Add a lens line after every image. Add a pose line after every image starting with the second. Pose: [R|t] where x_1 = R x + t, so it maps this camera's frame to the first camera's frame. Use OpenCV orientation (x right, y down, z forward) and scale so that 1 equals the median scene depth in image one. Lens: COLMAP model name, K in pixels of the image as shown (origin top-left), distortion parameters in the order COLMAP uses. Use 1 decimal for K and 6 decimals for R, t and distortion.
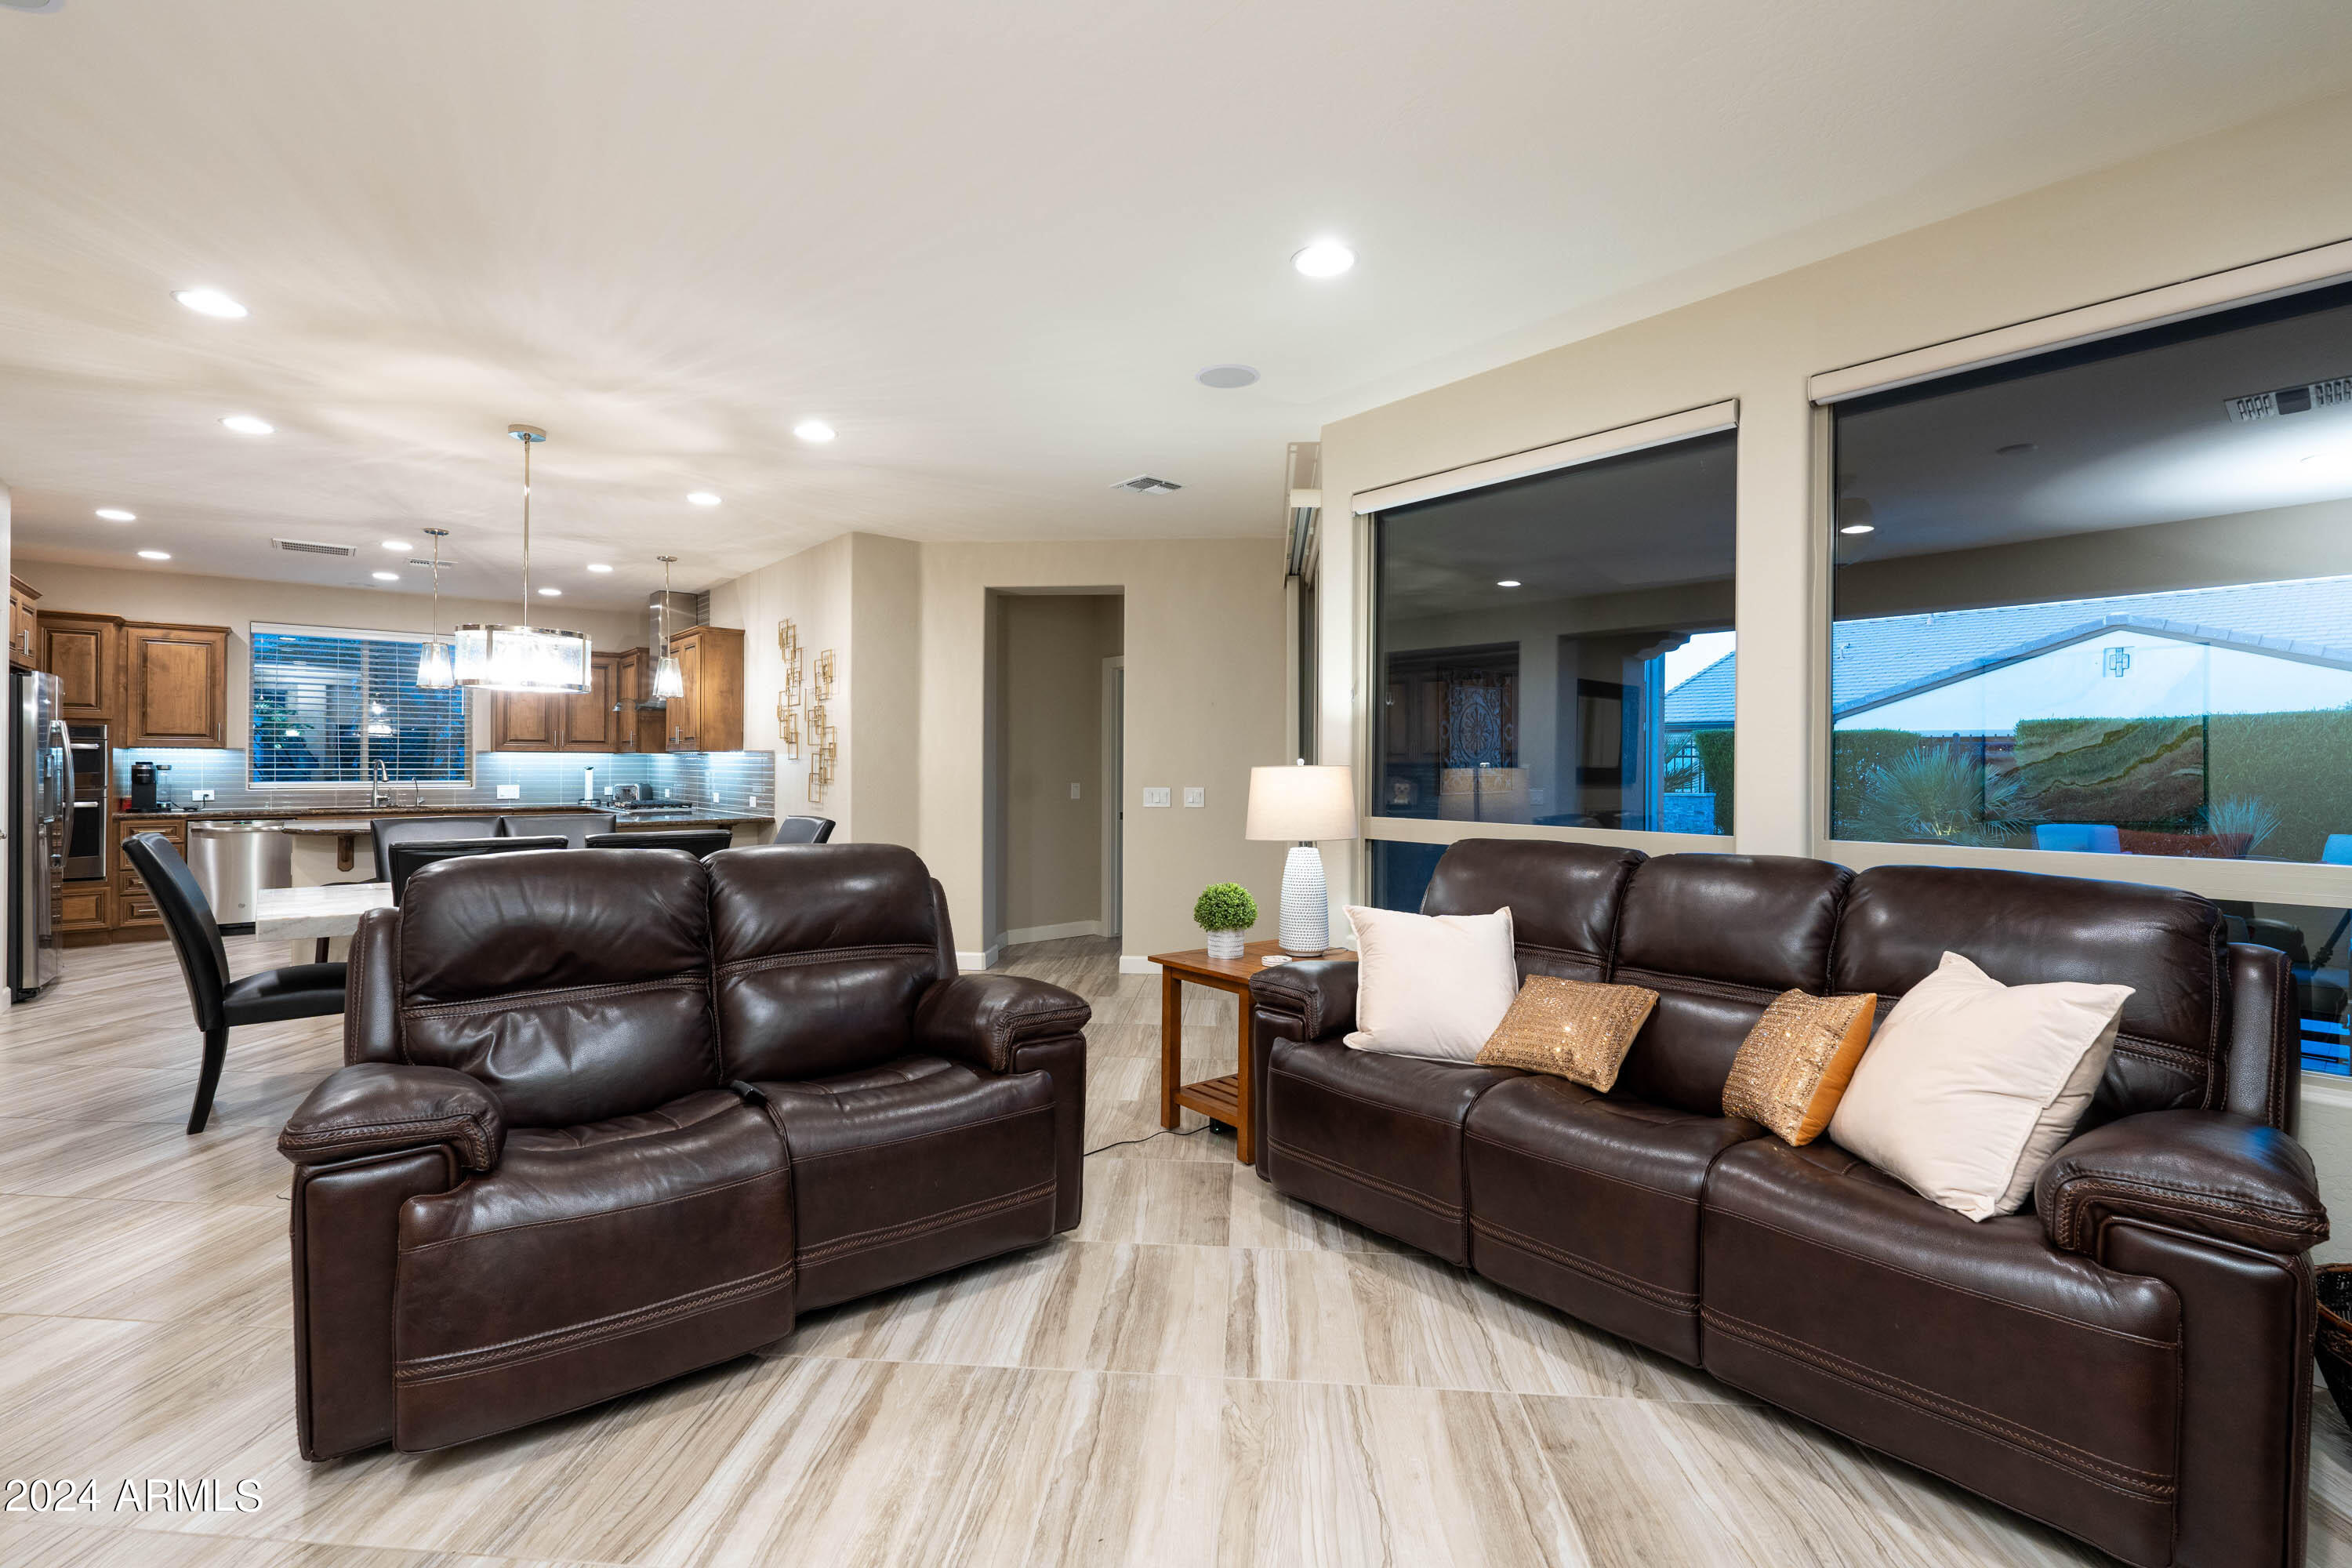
lens RADIAL K [[1040.7, 0, 1174.7], [0, 1040.7, 760.0], [0, 0, 1]] dist [-0.002421, -0.000299]
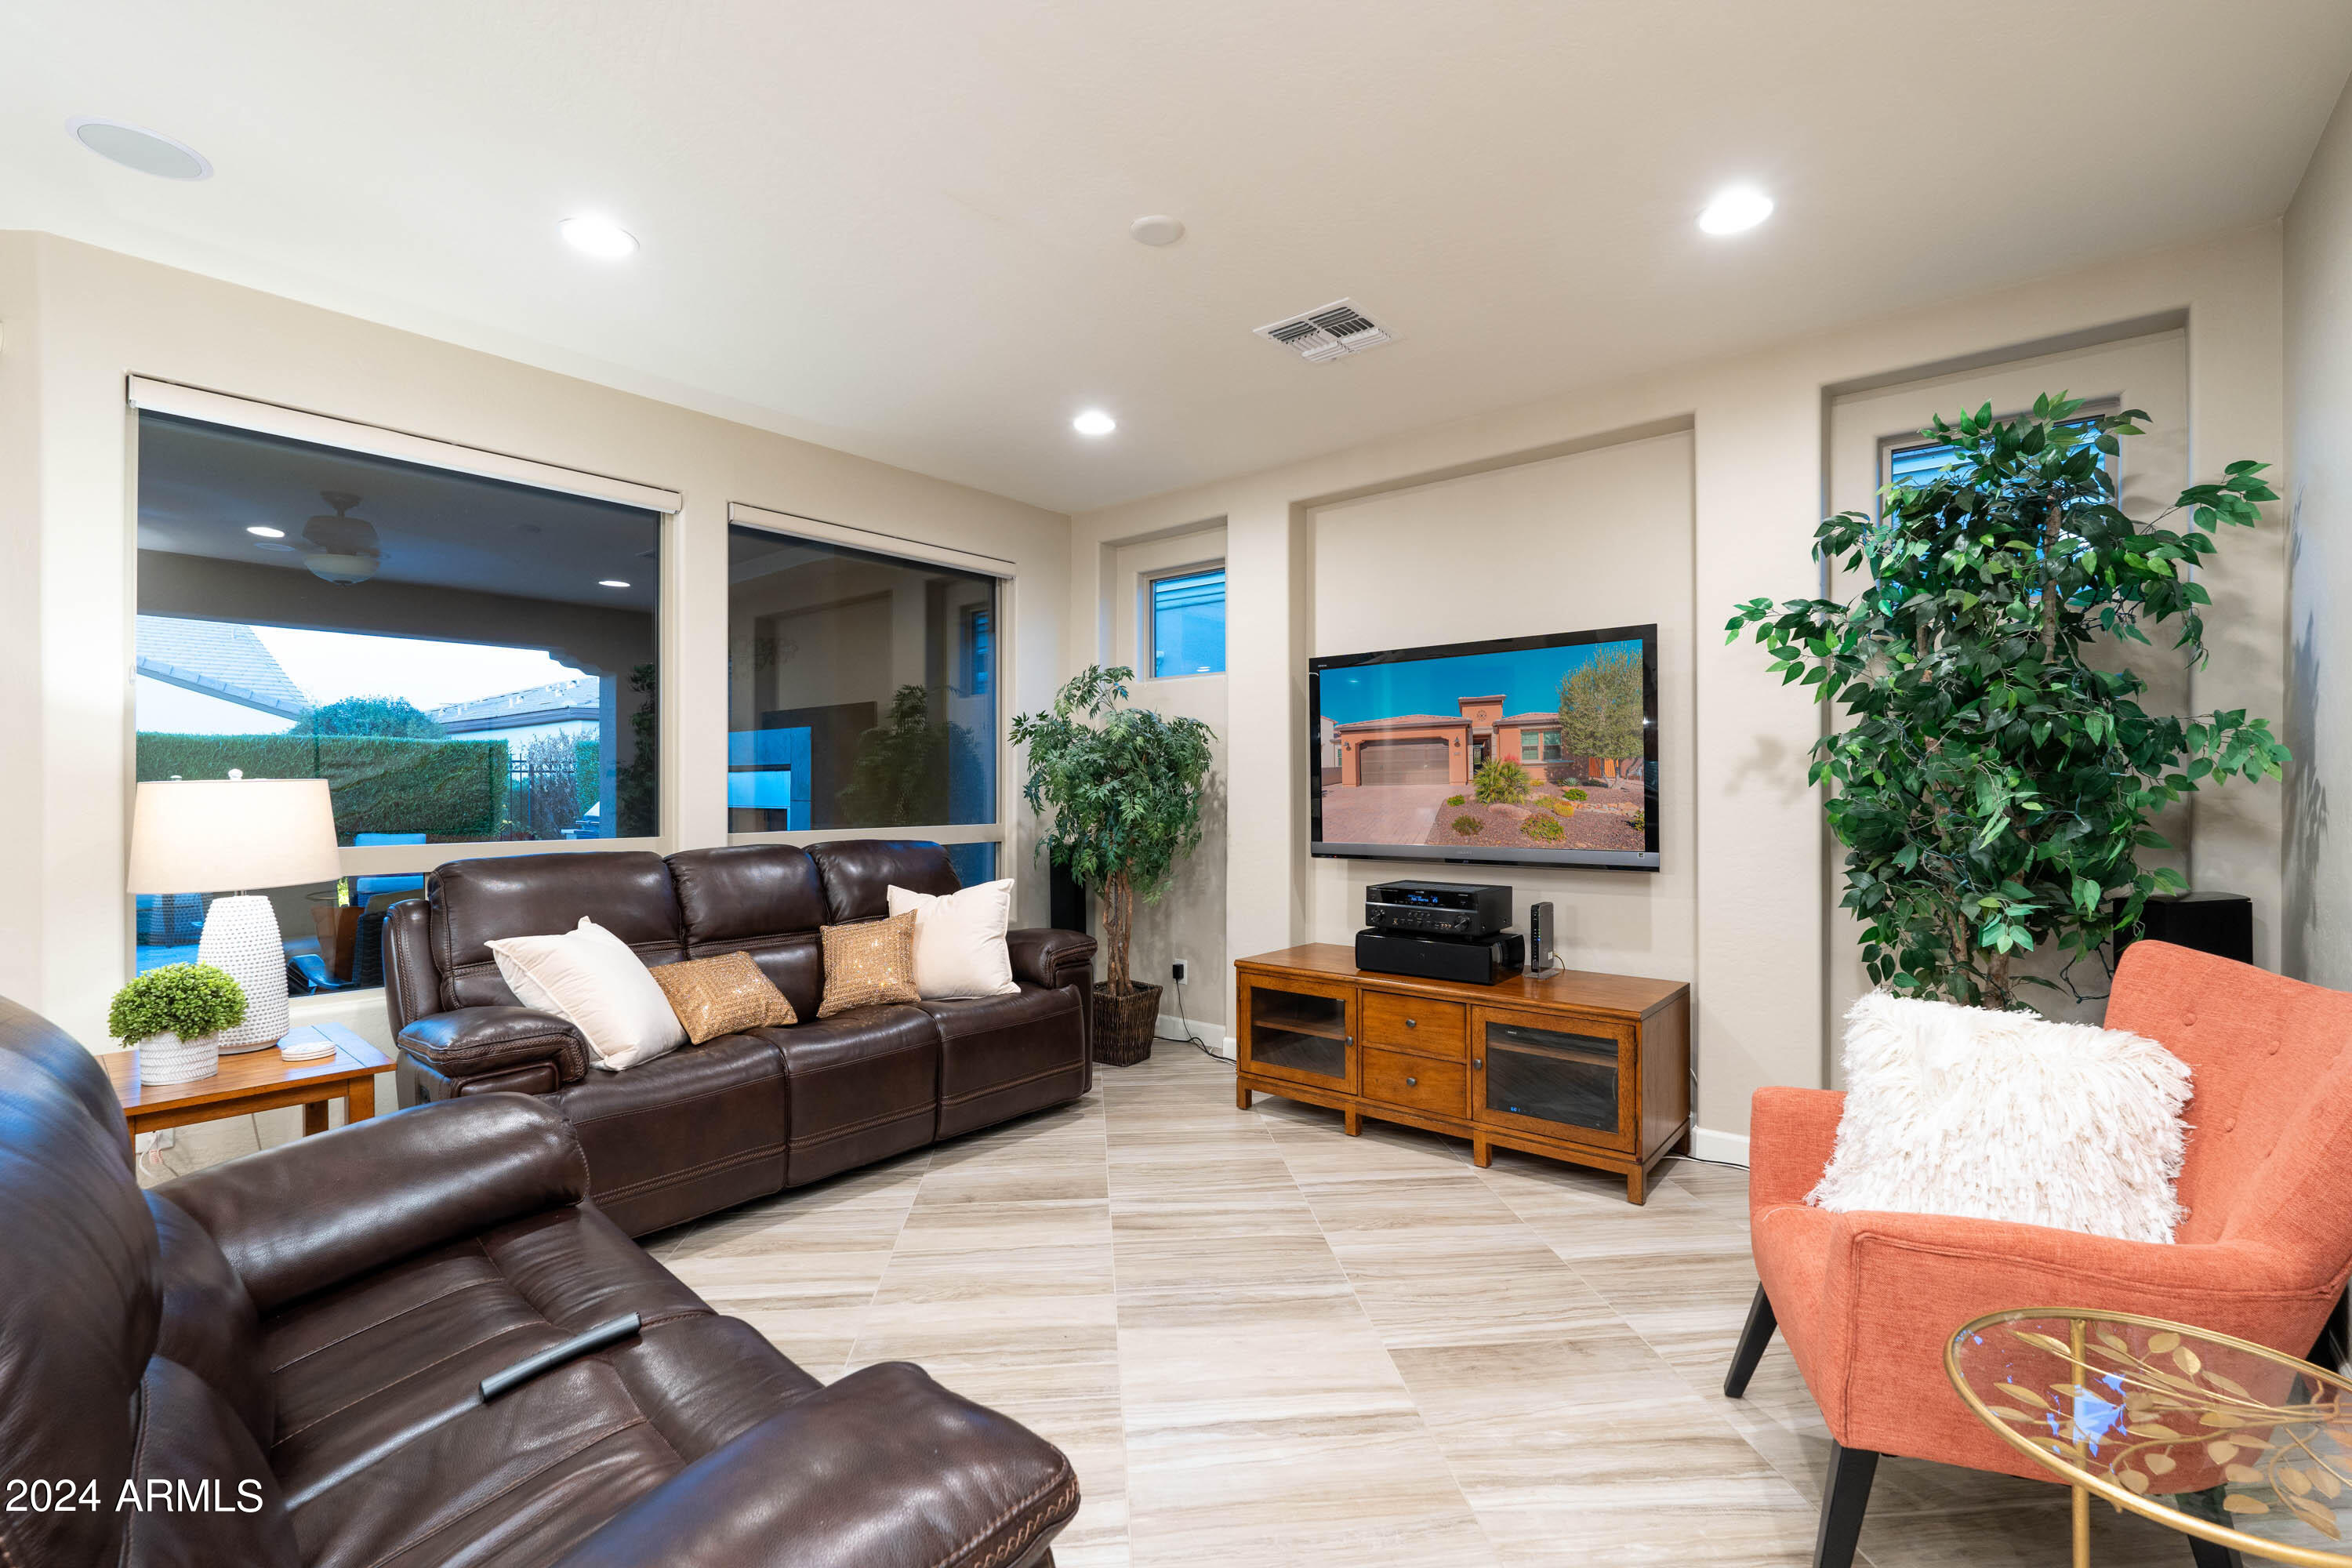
lens RADIAL K [[1028.8, 0, 1175.4], [0, 1028.8, 779.6], [0, 0, 1]] dist [-0.003830, -0.000267]
pose [[-0.170208, 0.006148, 0.985389, -0.825346], [-0.001425, 0.999978, -0.006485, 0.011607], [-0.985407, -0.002508, -0.170195, 0.623084]]
